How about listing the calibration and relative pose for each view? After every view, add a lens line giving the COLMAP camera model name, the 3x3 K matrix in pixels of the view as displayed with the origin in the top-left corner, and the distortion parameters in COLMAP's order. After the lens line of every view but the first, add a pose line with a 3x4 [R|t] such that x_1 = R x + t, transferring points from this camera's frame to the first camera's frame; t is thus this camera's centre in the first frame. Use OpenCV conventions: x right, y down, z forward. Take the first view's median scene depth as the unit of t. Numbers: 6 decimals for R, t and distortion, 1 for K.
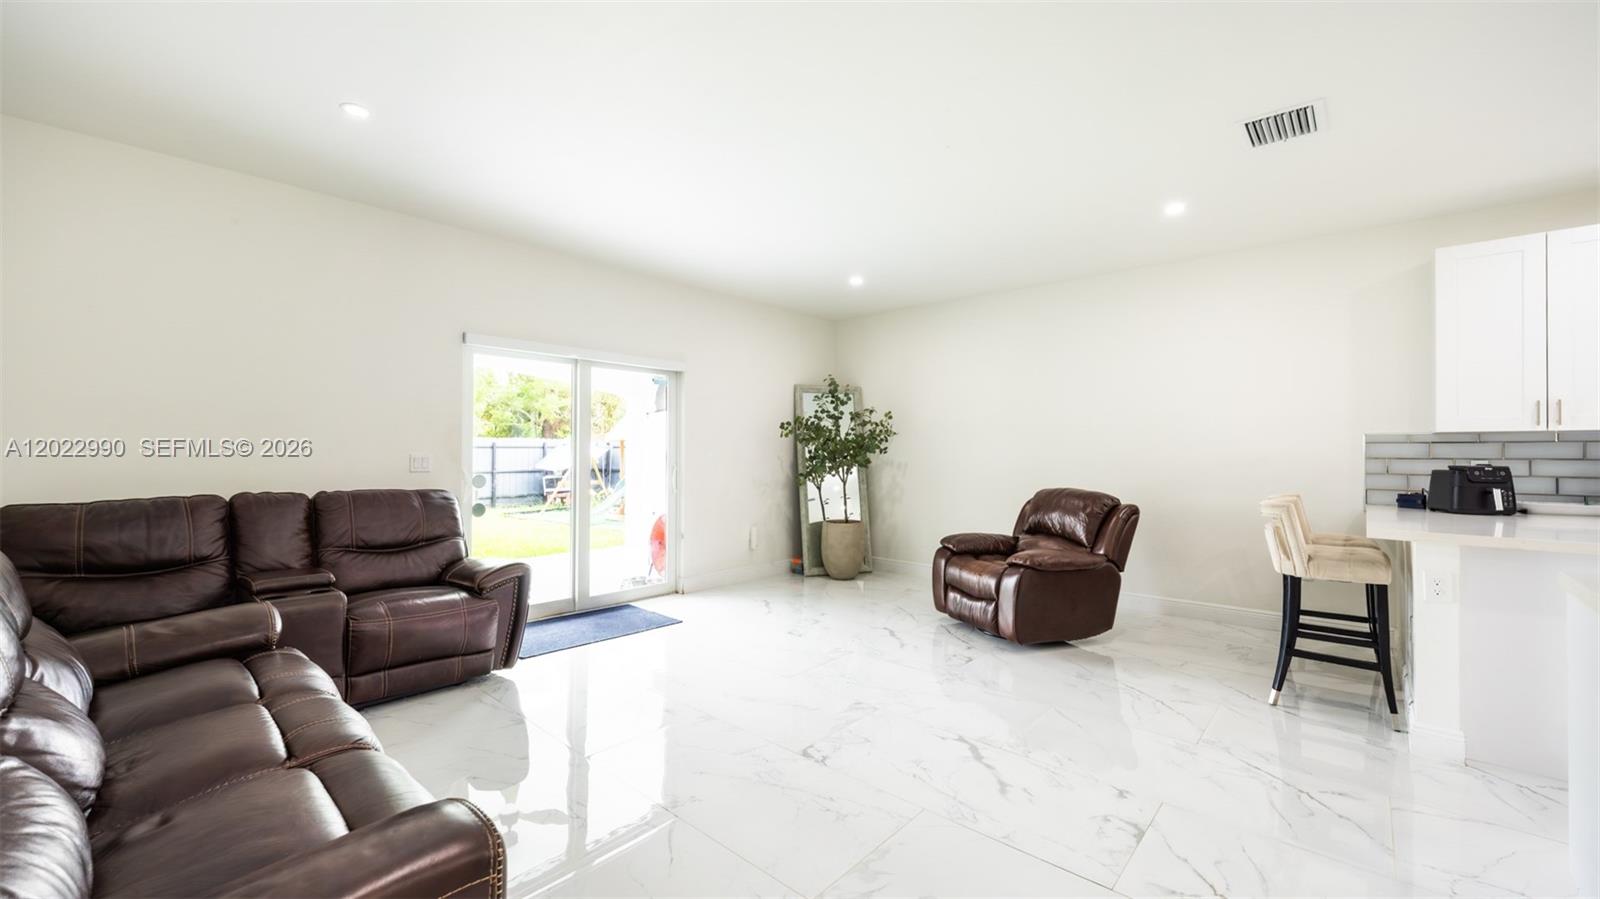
lens RADIAL K [[639.9, 0, 800.0], [0, 639.9, 449.5], [0, 0, 1]] dist [-0.000015, -0.000003]
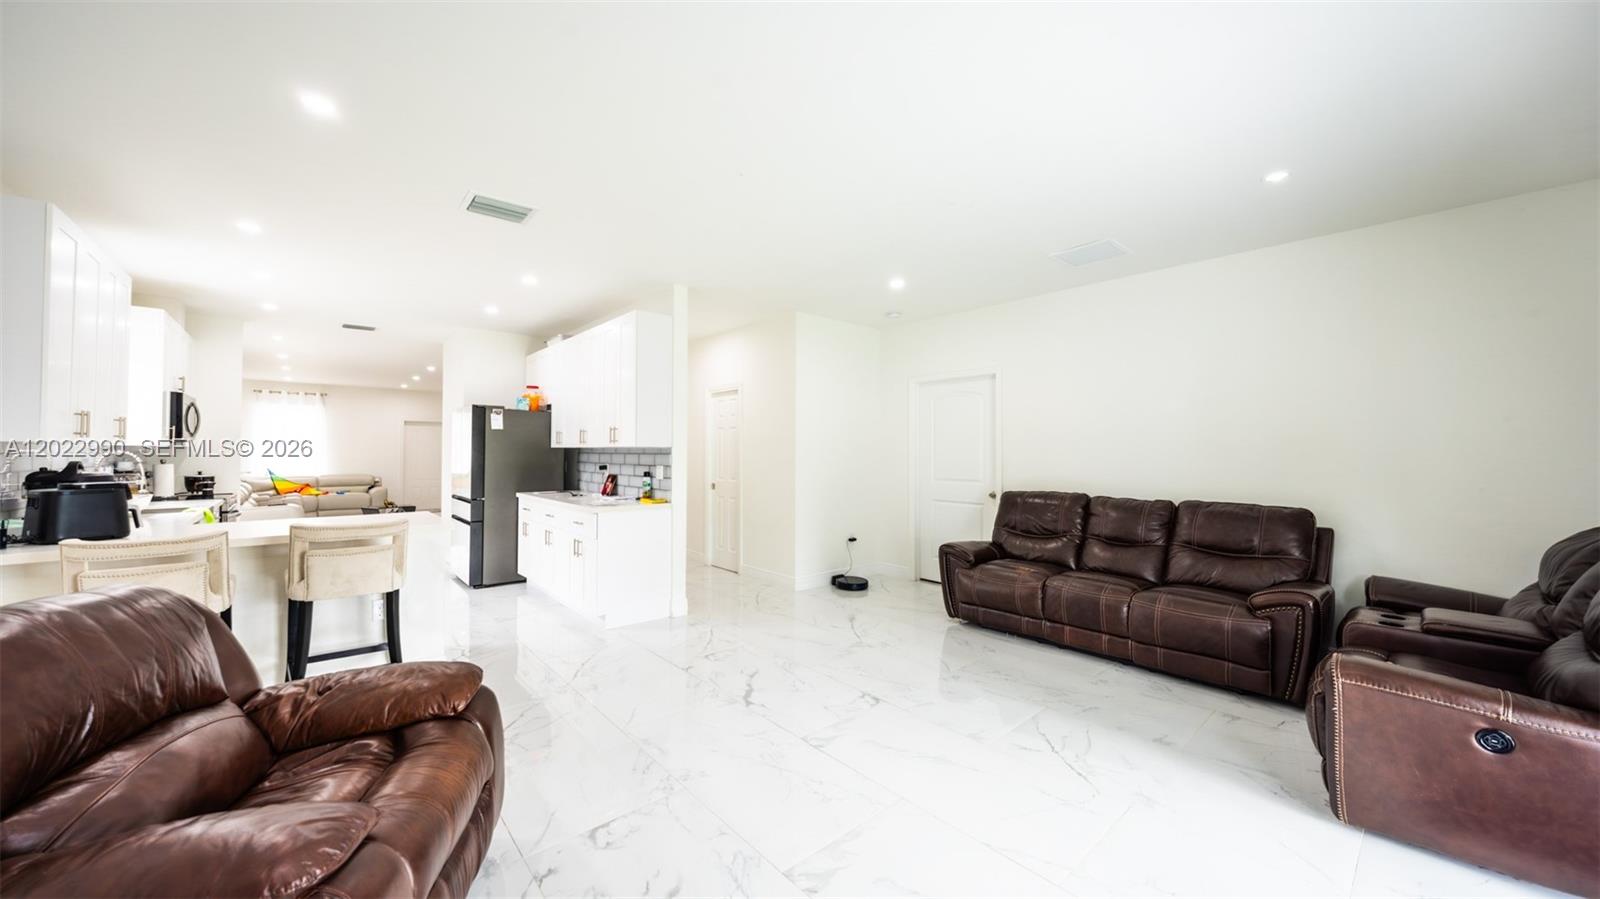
lens RADIAL K [[575.6, 0, 800.0], [0, 575.6, 449.5], [0, 0, 1]] dist [-0.000168, -0.000010]
pose [[-0.993375, -0.007517, 0.114670, 0.032629], [-0.008639, 0.999920, -0.009285, -0.024518], [-0.114591, -0.010214, -0.993360, 2.125617]]
